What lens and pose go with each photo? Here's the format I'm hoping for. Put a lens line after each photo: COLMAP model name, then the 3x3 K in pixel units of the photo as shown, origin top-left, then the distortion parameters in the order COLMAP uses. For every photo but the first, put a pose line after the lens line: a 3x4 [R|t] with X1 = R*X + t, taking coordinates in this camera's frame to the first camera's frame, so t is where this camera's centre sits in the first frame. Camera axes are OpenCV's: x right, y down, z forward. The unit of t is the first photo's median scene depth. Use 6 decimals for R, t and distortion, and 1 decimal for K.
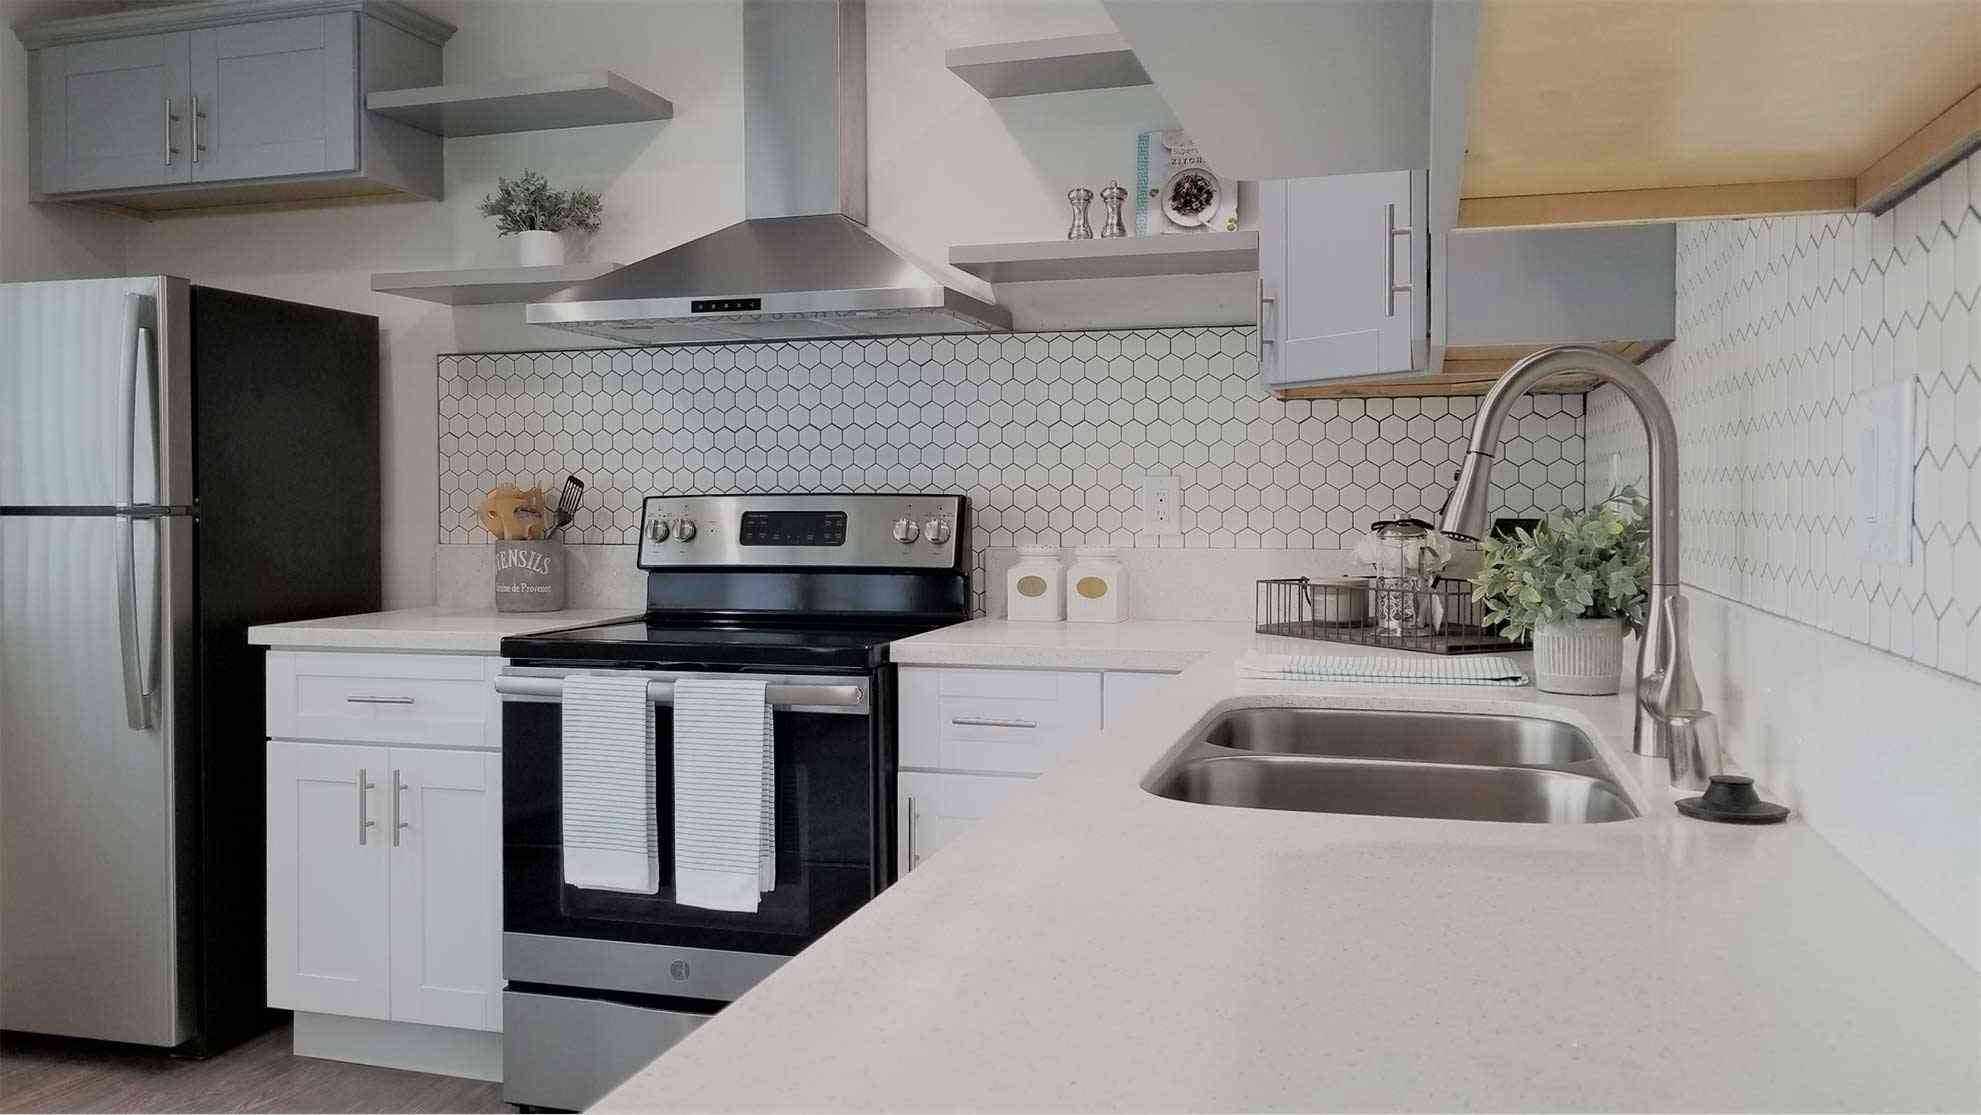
lens RADIAL K [[1596.3, 0, 939.2], [0, 1596.3, 527.3], [0, 0, 1]] dist [0.002351, -0.007713]
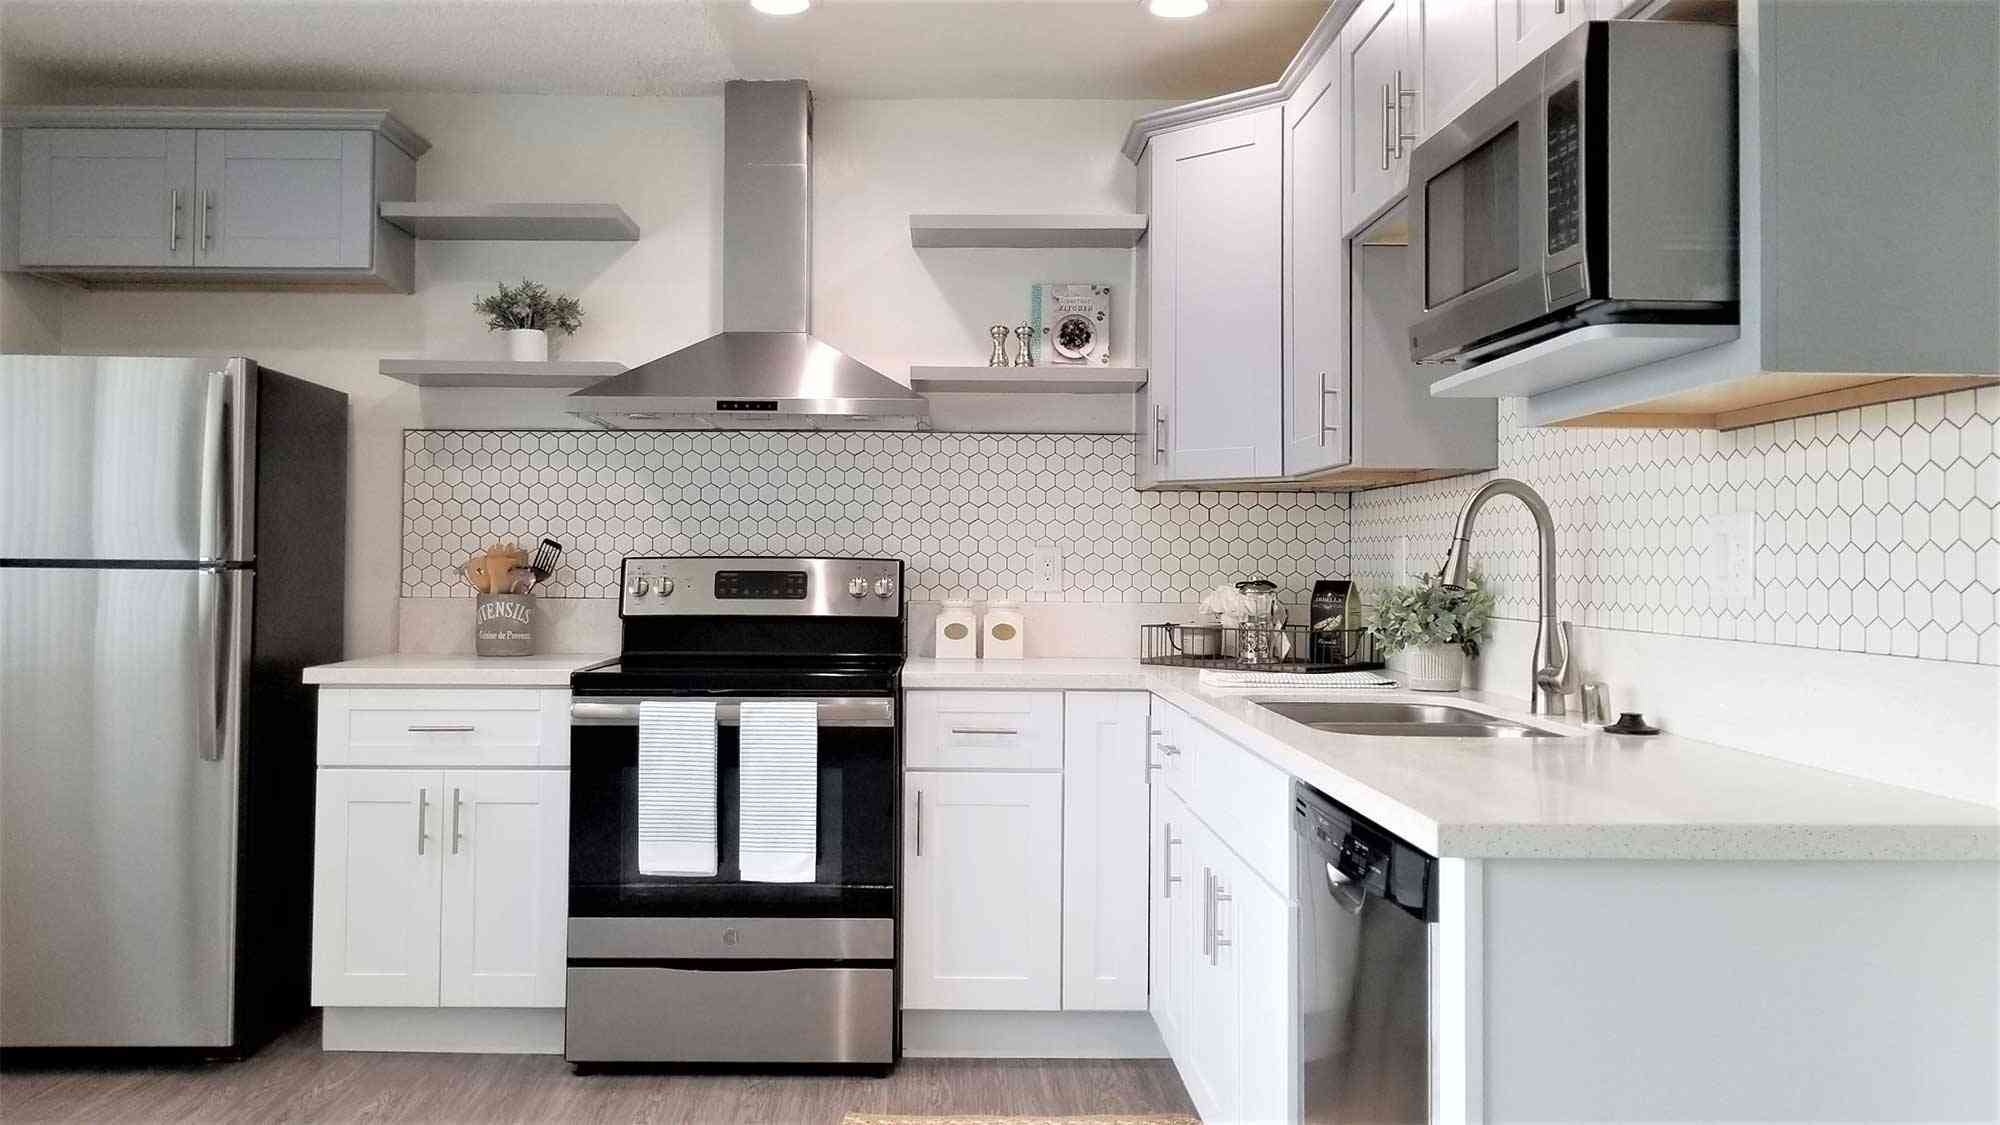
lens RADIAL K [[1611.6, 0, 955.8], [0, 1611.6, 532.6], [0, 0, 1]] dist [0.002351, -0.007713]
pose [[0.952424, 0.016741, 0.304317, -0.338767], [-0.005231, 0.999241, -0.038600, 0.007801], [-0.304732, 0.035171, 0.951789, -0.233777]]
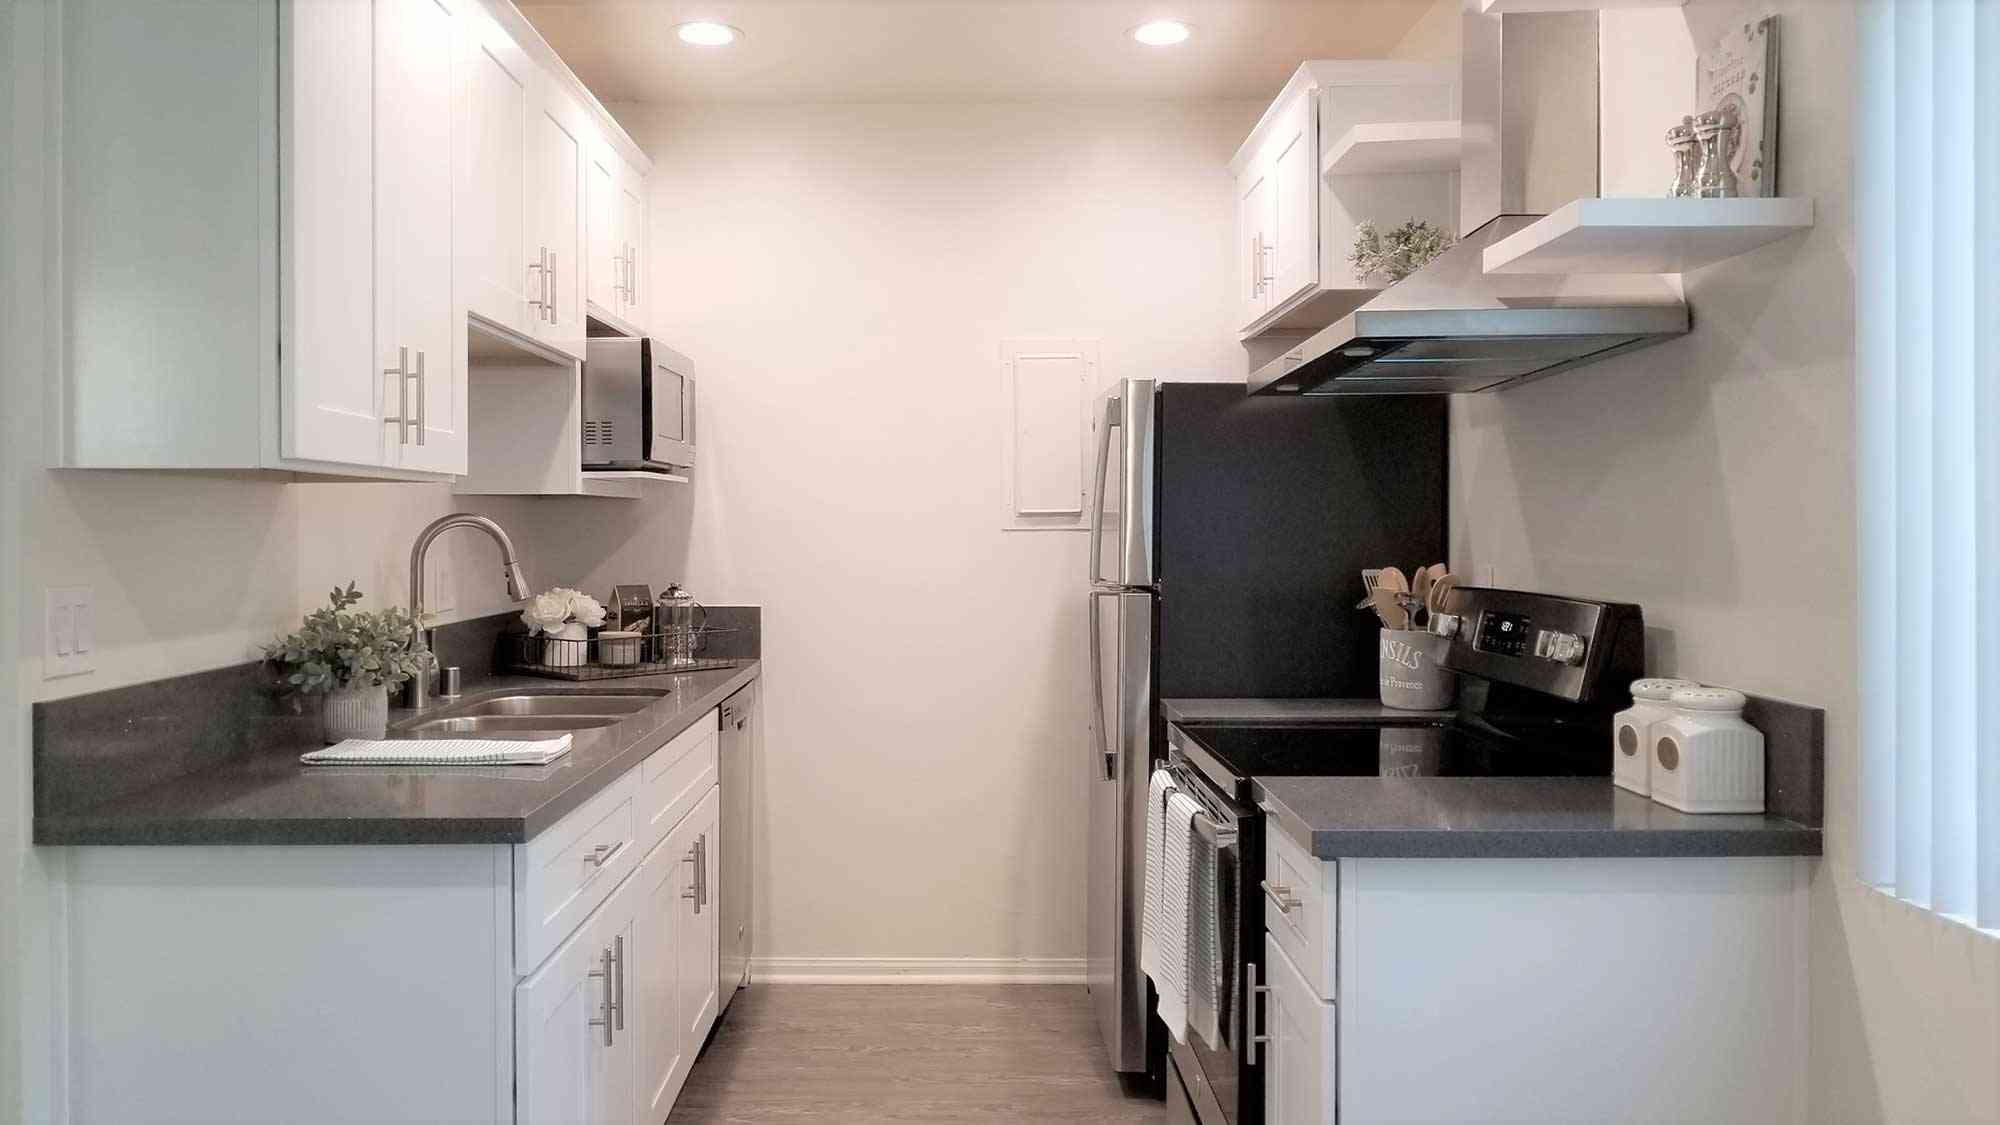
lens RADIAL K [[1611.6, 0, 990.6], [0, 1611.6, 544.7], [0, 0, 1]] dist [0.002351, -0.007713]
pose [[0.303929, 0.008587, -0.952656, 0.643290], [-0.007413, 0.999950, 0.006649, -0.050702], [0.952666, 0.005041, 0.303977, 0.513384]]
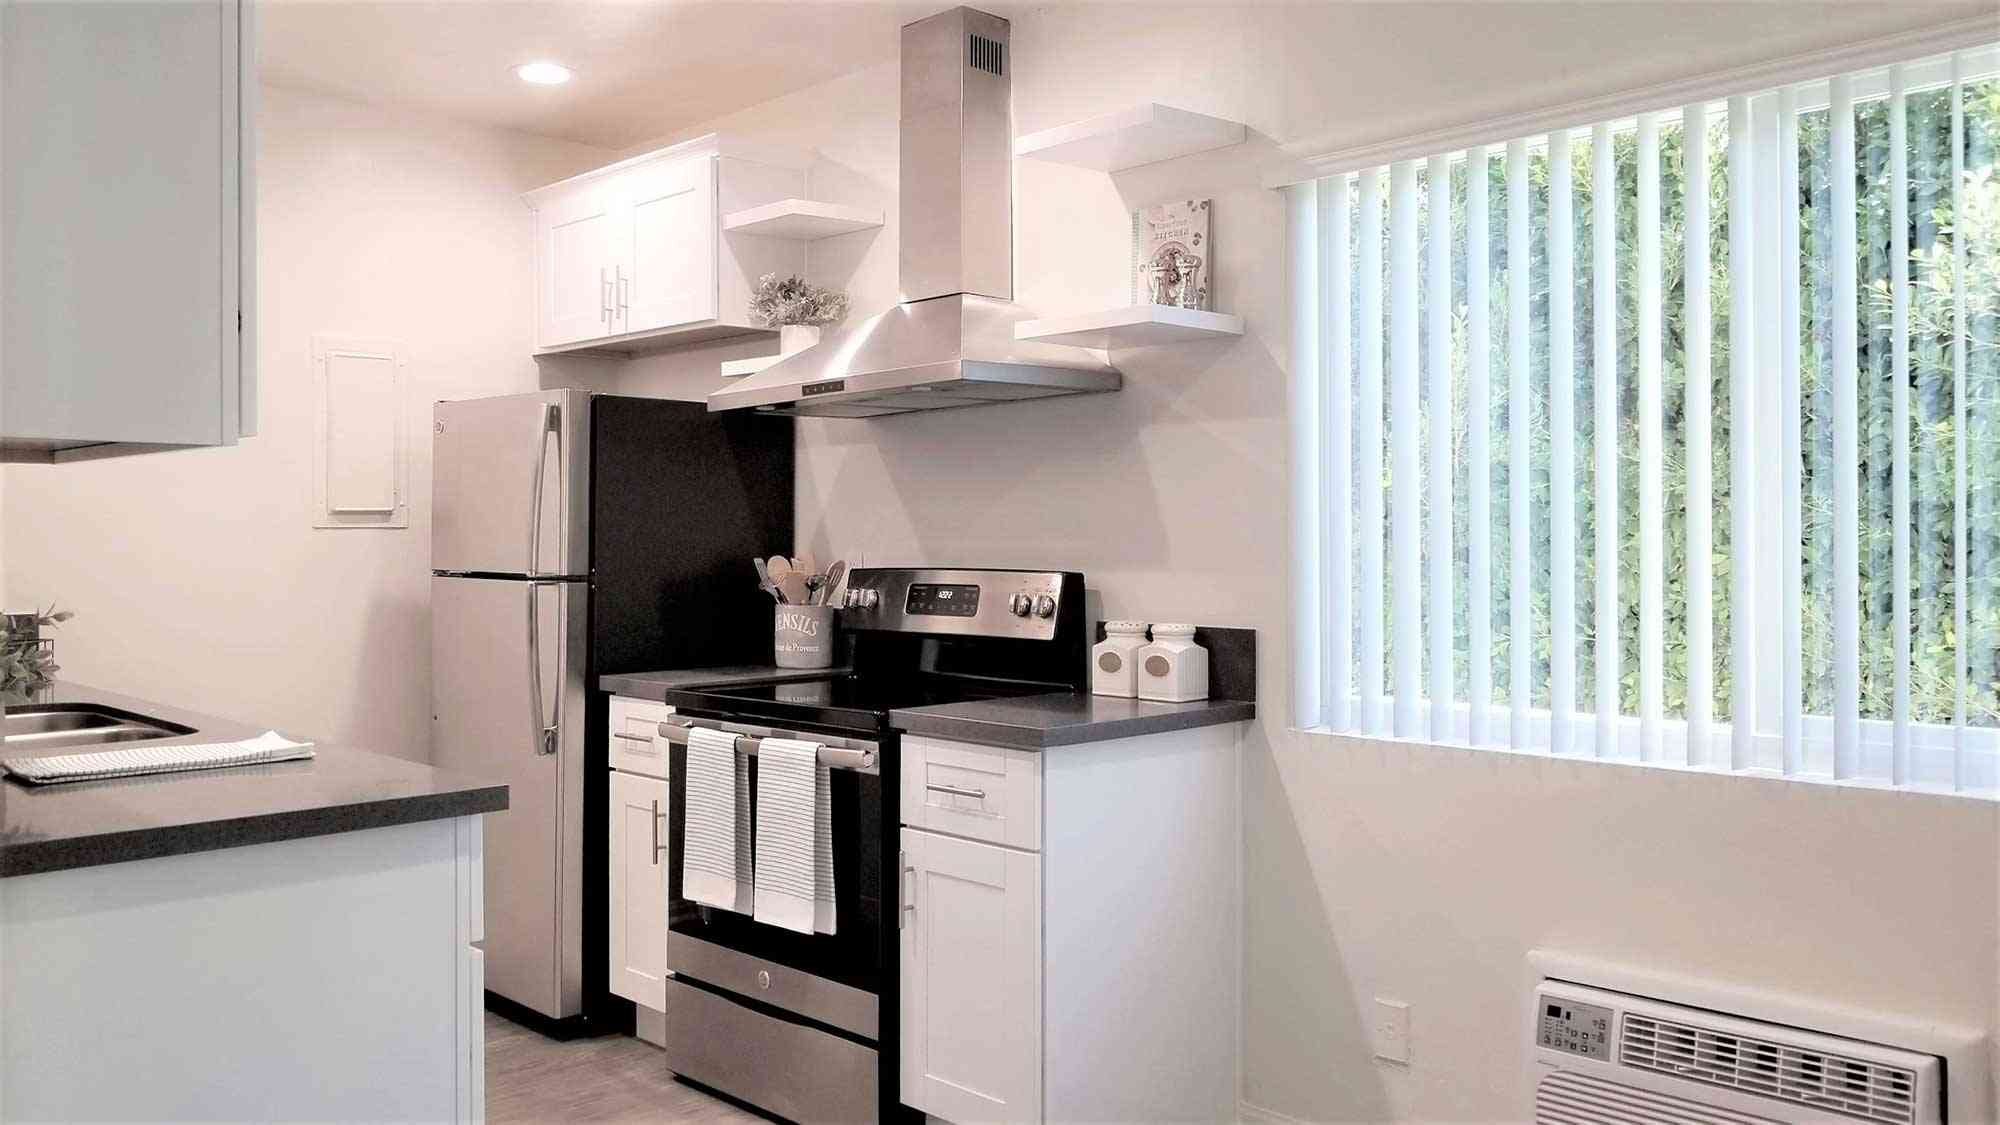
lens RADIAL K [[1611.6, 0, 959.6], [0, 1611.6, 540.7], [0, 0, 1]] dist [0.002351, -0.007713]
pose [[0.872827, -0.003027, -0.488021, 0.484609], [0.001582, 0.999993, -0.003374, -0.038610], [0.488028, 0.002173, 0.872826, 0.026711]]
